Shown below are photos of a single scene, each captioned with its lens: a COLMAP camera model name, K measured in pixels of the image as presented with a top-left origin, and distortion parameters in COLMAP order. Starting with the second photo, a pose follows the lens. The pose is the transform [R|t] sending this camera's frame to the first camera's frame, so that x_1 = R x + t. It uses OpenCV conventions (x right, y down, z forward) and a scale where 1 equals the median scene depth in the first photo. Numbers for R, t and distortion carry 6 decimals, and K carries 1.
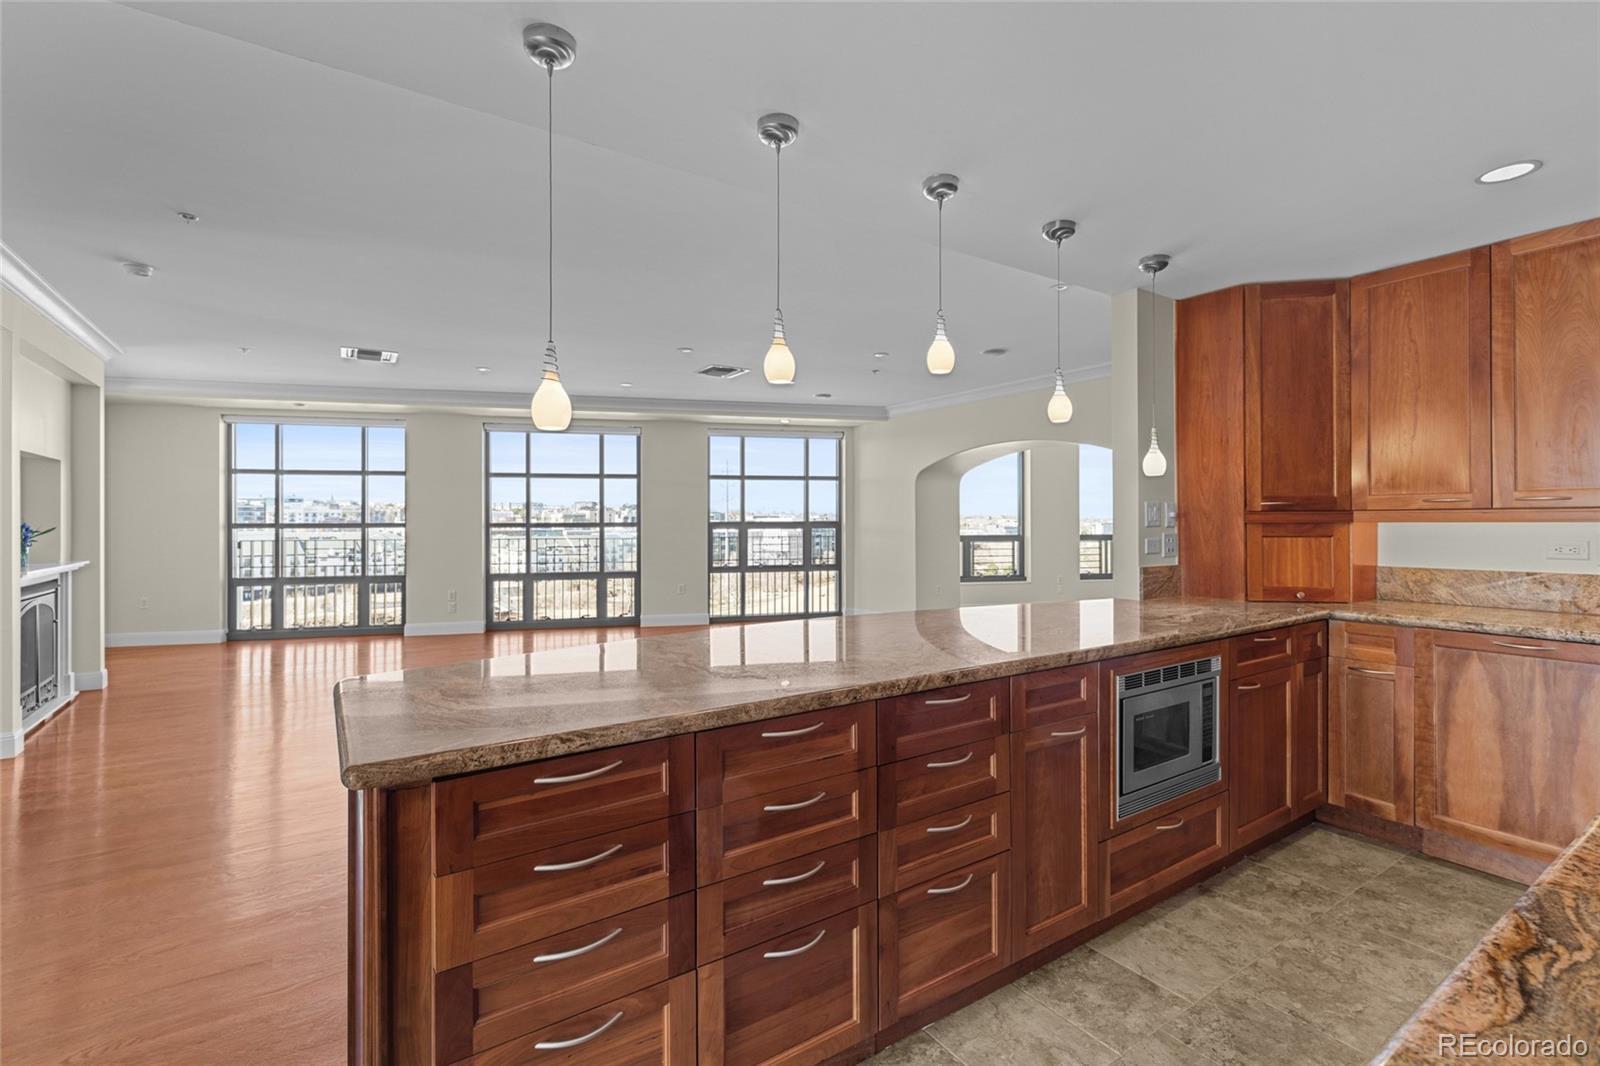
lens RADIAL K [[725.0, 0, 798.2], [0, 725.0, 518.9], [0, 0, 1]] dist [0.003558, 0.000014]
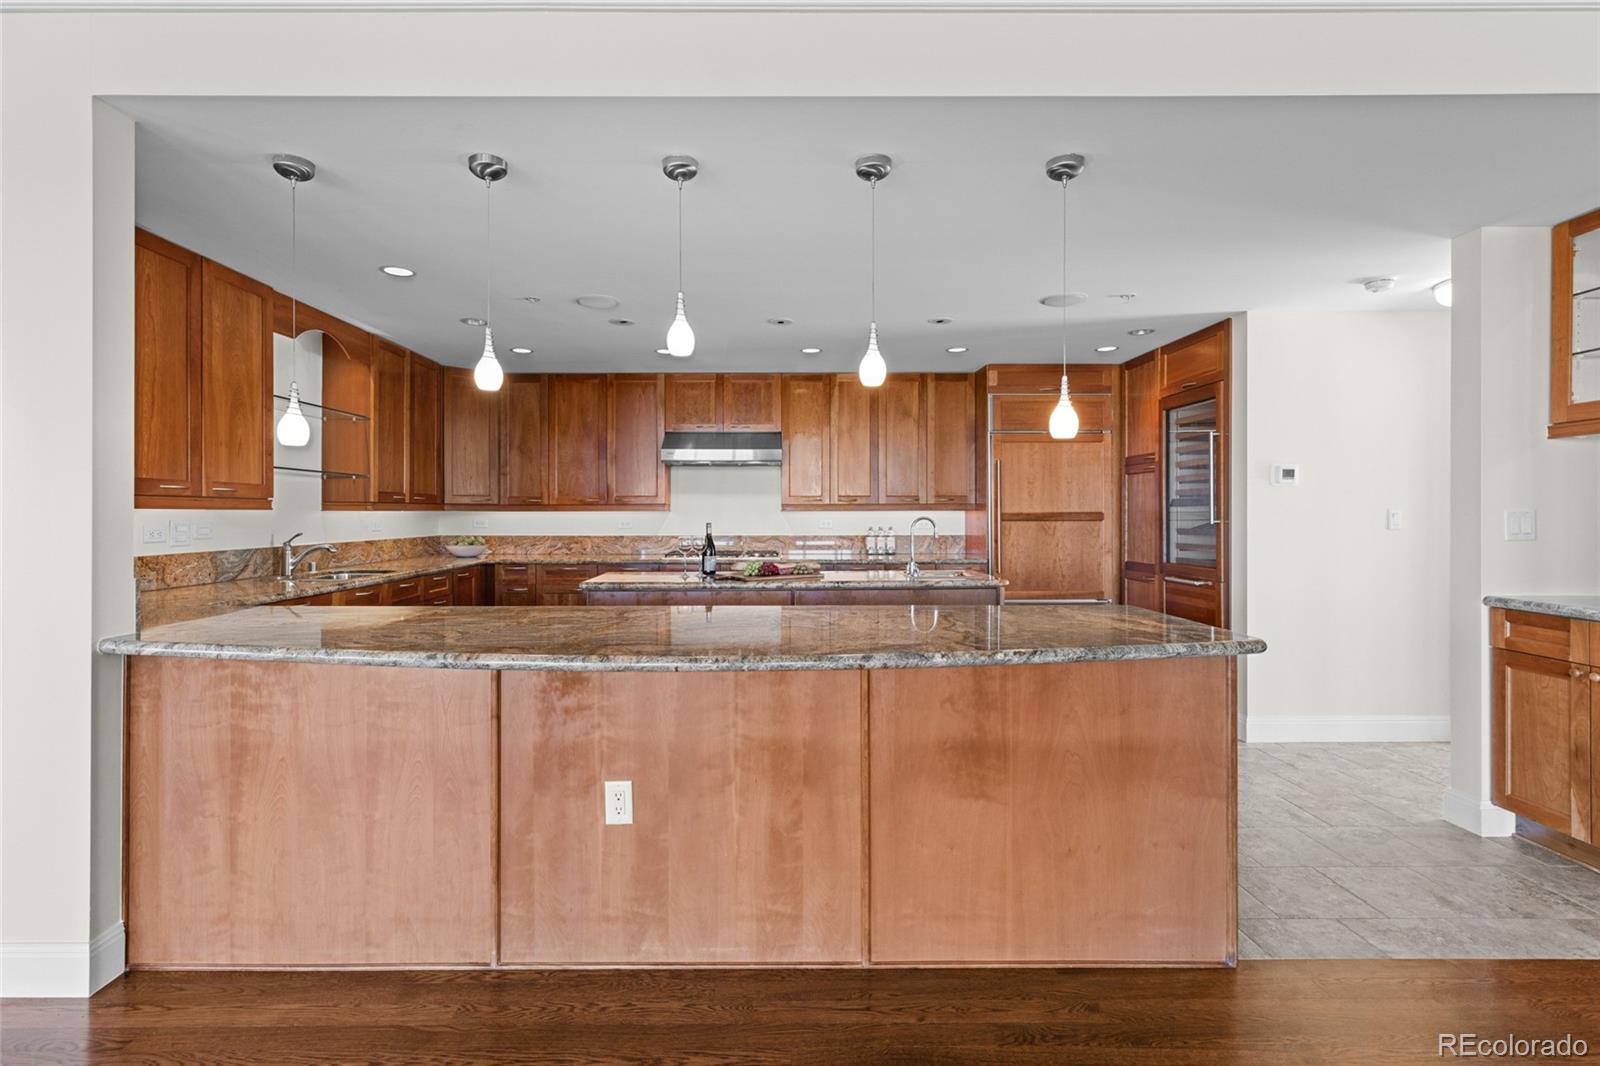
lens RADIAL K [[725.0, 0, 771.1], [0, 725.0, 518.0], [0, 0, 1]] dist [0.003558, 0.000014]
pose [[-0.829783, 0.000496, 0.558086, -0.174998], [0.001328, 0.999999, 0.001086, 0.008240], [-0.558085, 0.001642, -0.829782, 0.668355]]
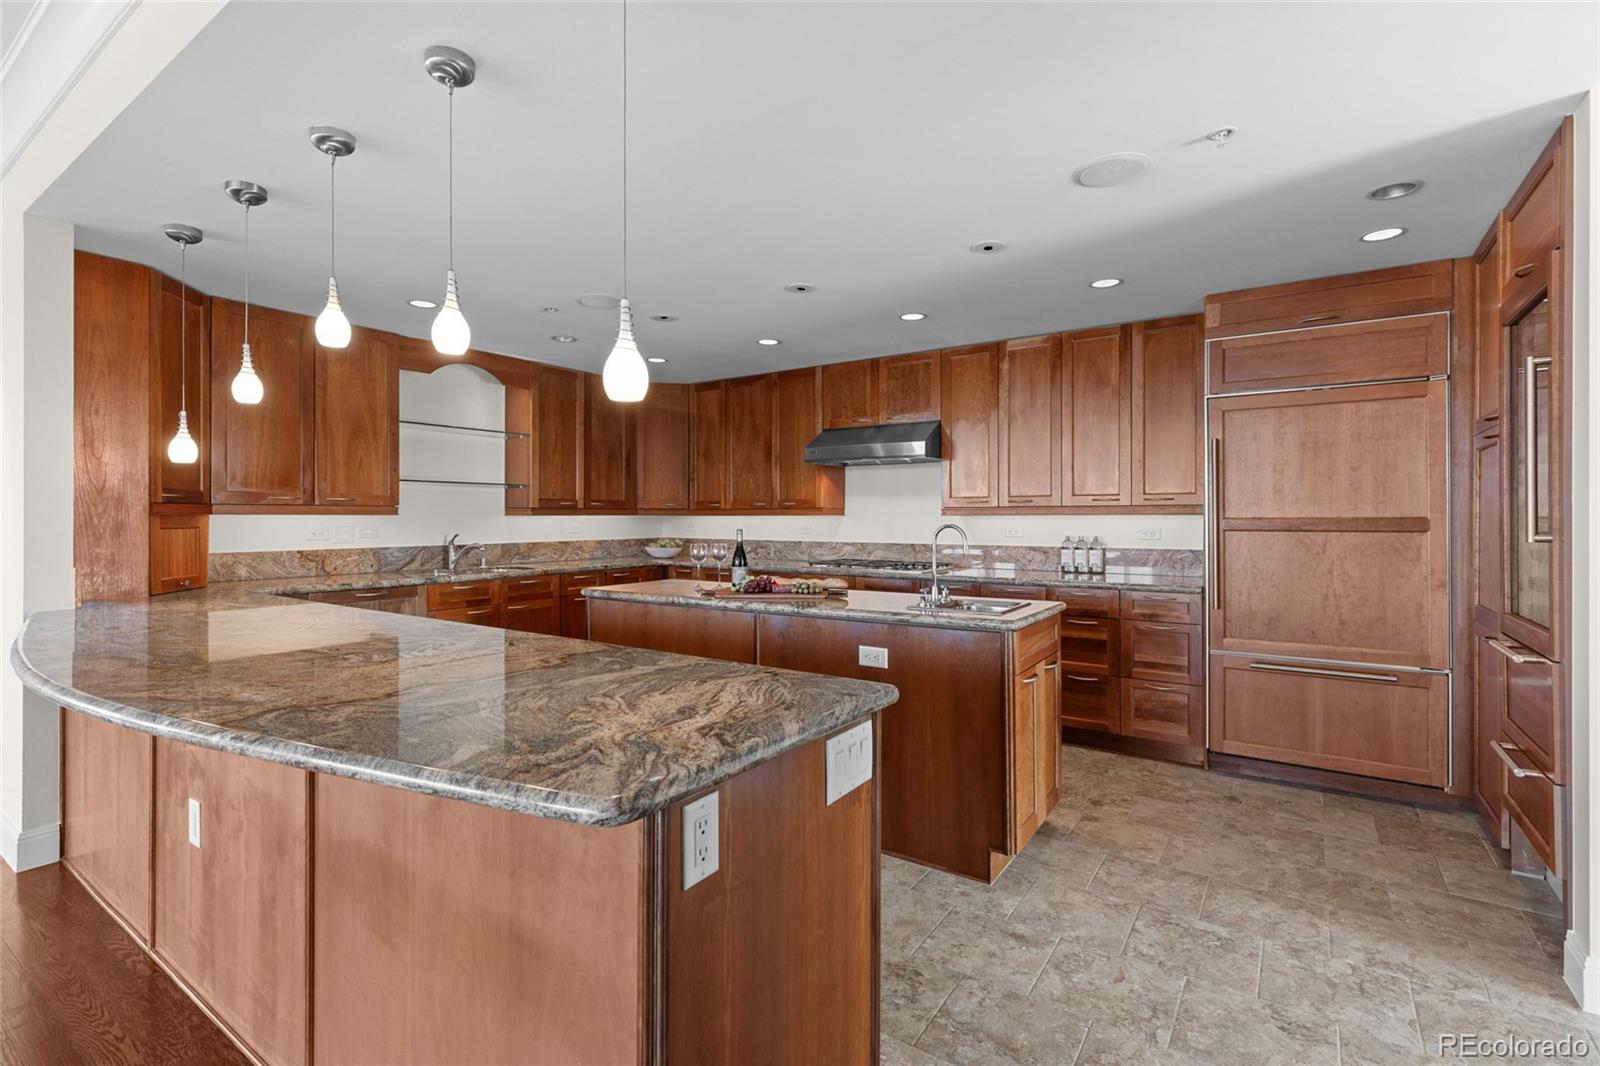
lens RADIAL K [[725.0, 0, 805.9], [0, 725.0, 513.9], [0, 0, 1]] dist [0.003558, 0.000014]
pose [[-0.374104, 0.007032, 0.927360, -0.328949], [-0.002903, 0.999957, -0.008754, 0.005764], [-0.927382, -0.005967, -0.374068, 0.300586]]
